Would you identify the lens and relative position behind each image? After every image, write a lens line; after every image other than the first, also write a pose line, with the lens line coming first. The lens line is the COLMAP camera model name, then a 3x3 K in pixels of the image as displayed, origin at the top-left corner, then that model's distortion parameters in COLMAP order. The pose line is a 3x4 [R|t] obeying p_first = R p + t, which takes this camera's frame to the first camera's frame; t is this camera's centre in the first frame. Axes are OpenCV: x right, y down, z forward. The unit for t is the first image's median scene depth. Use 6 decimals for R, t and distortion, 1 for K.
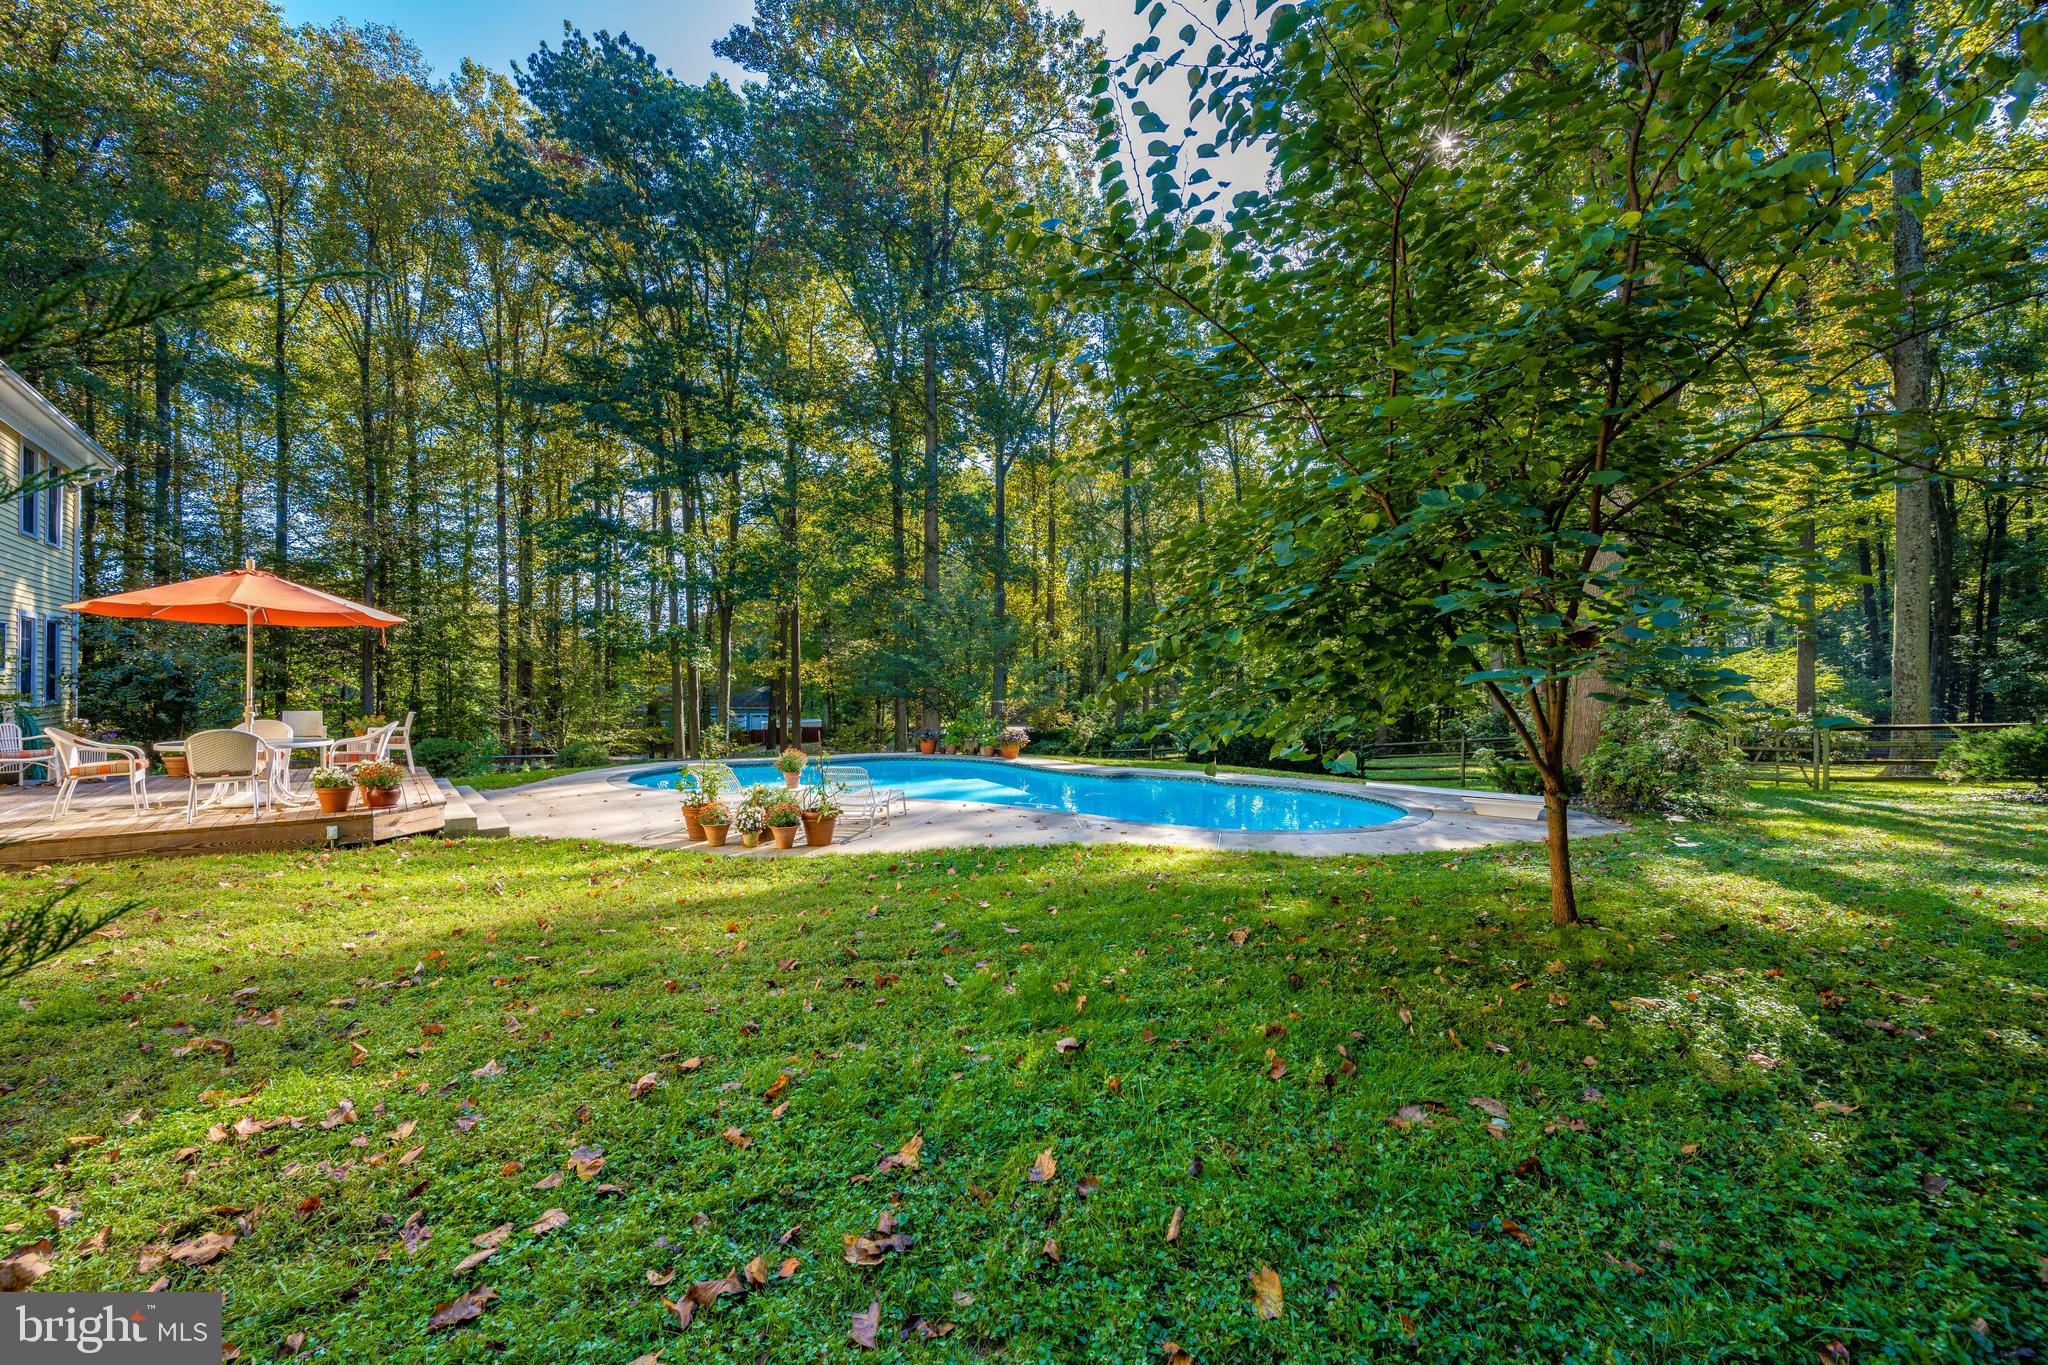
lens RADIAL K [[811.6, 0, 1019.0], [0, 811.6, 683.9], [0, 0, 1]] dist [-0.003749, -0.000102]
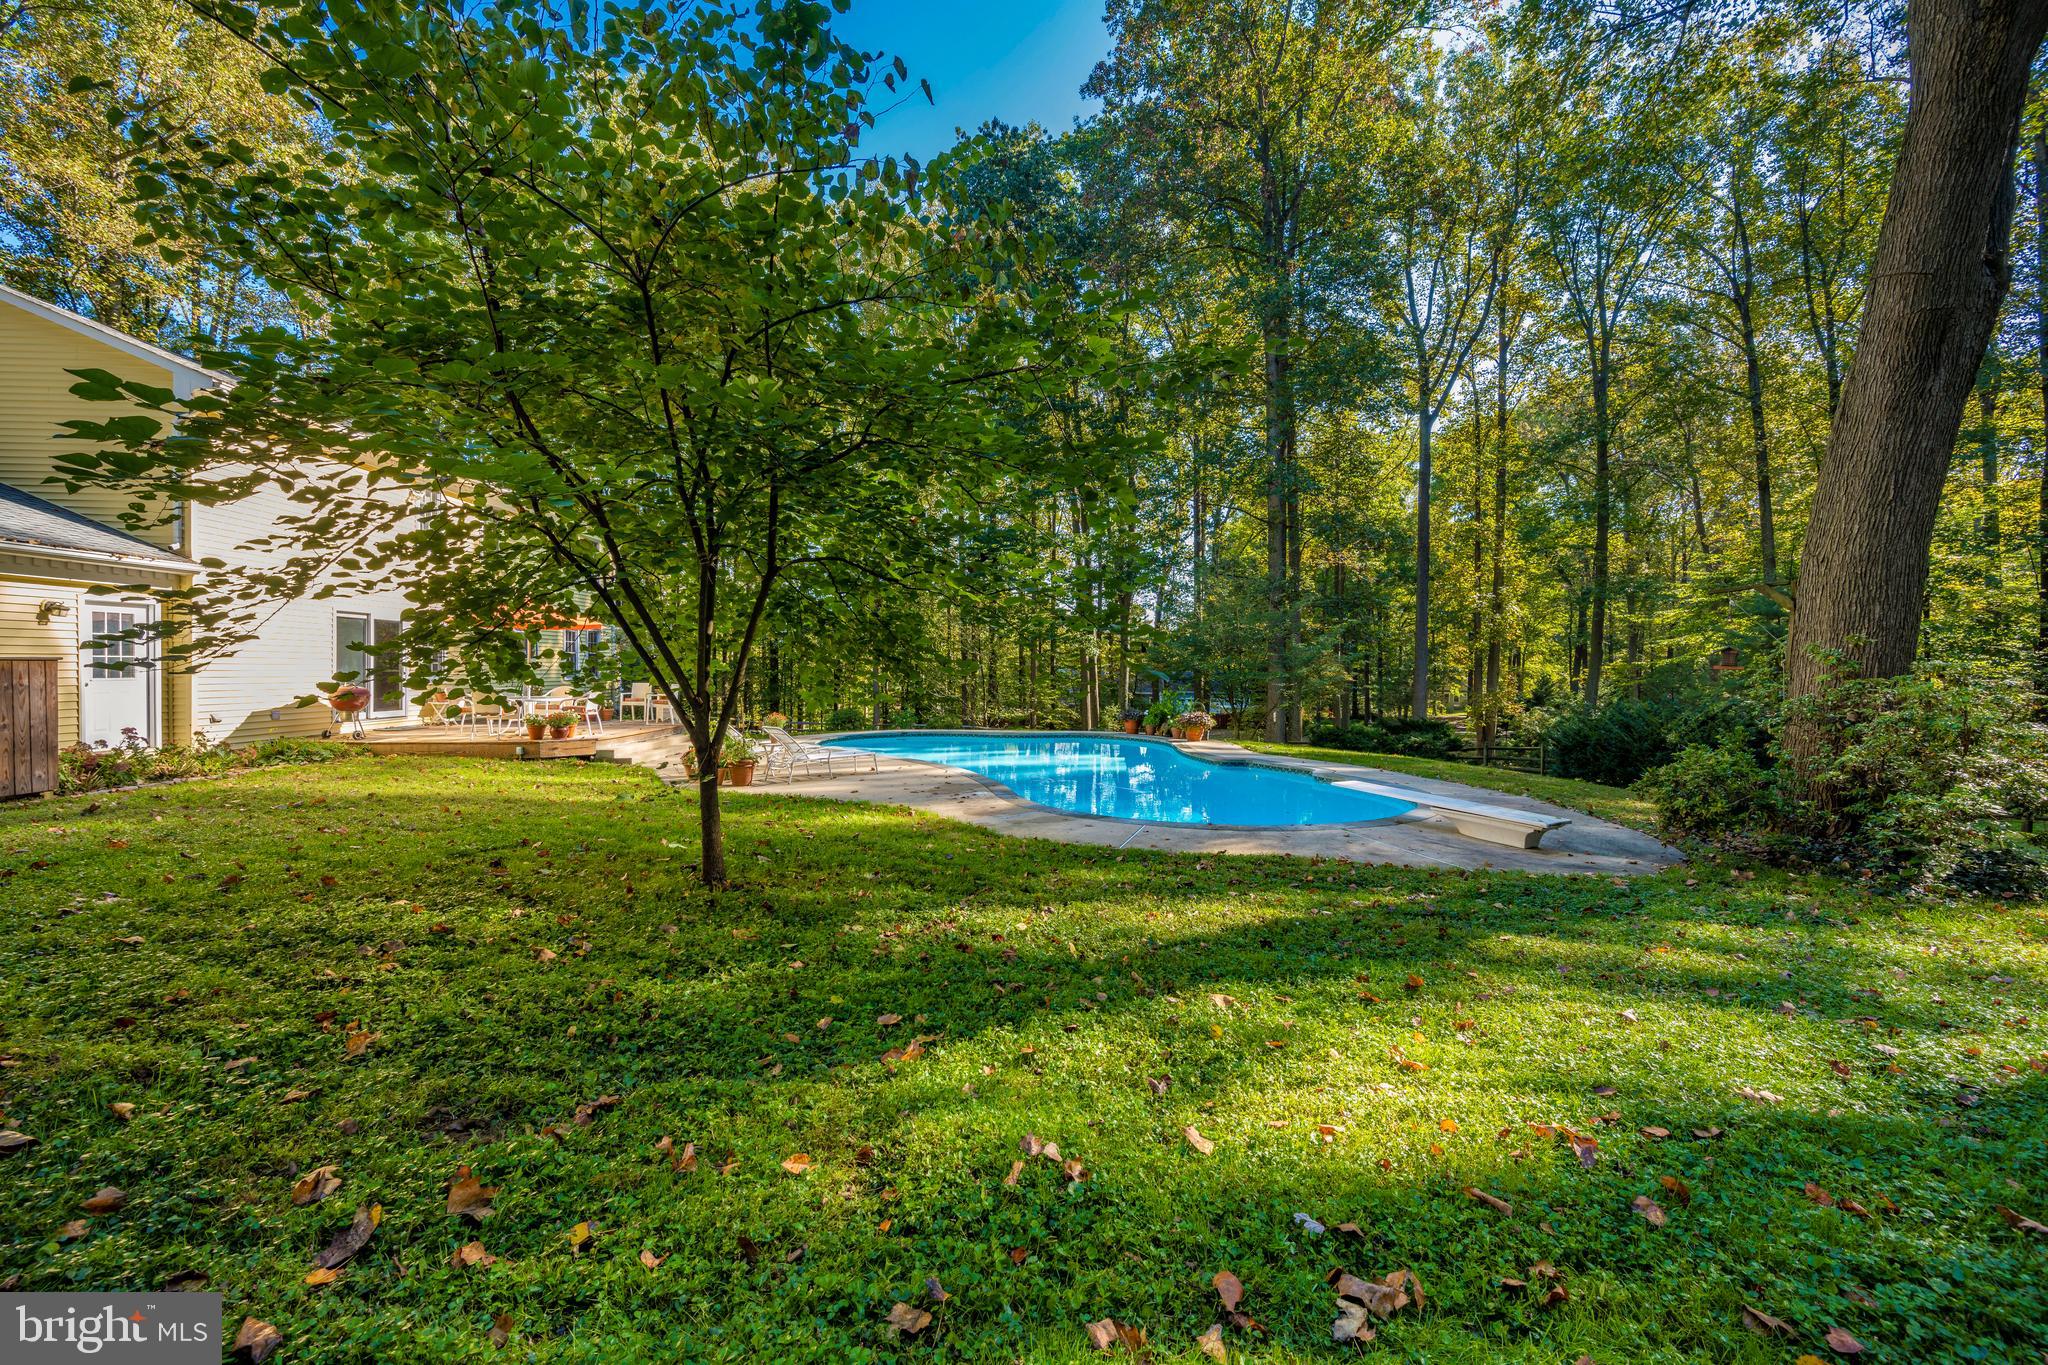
lens RADIAL K [[811.6, 0, 1016.1], [0, 811.6, 680.7], [0, 0, 1]] dist [-0.003749, -0.000102]
pose [[0.798382, 0.006694, -0.602113, 0.255153], [0.001716, 0.999909, 0.013392, 0.003127], [0.602148, -0.011725, 0.798298, 0.062689]]
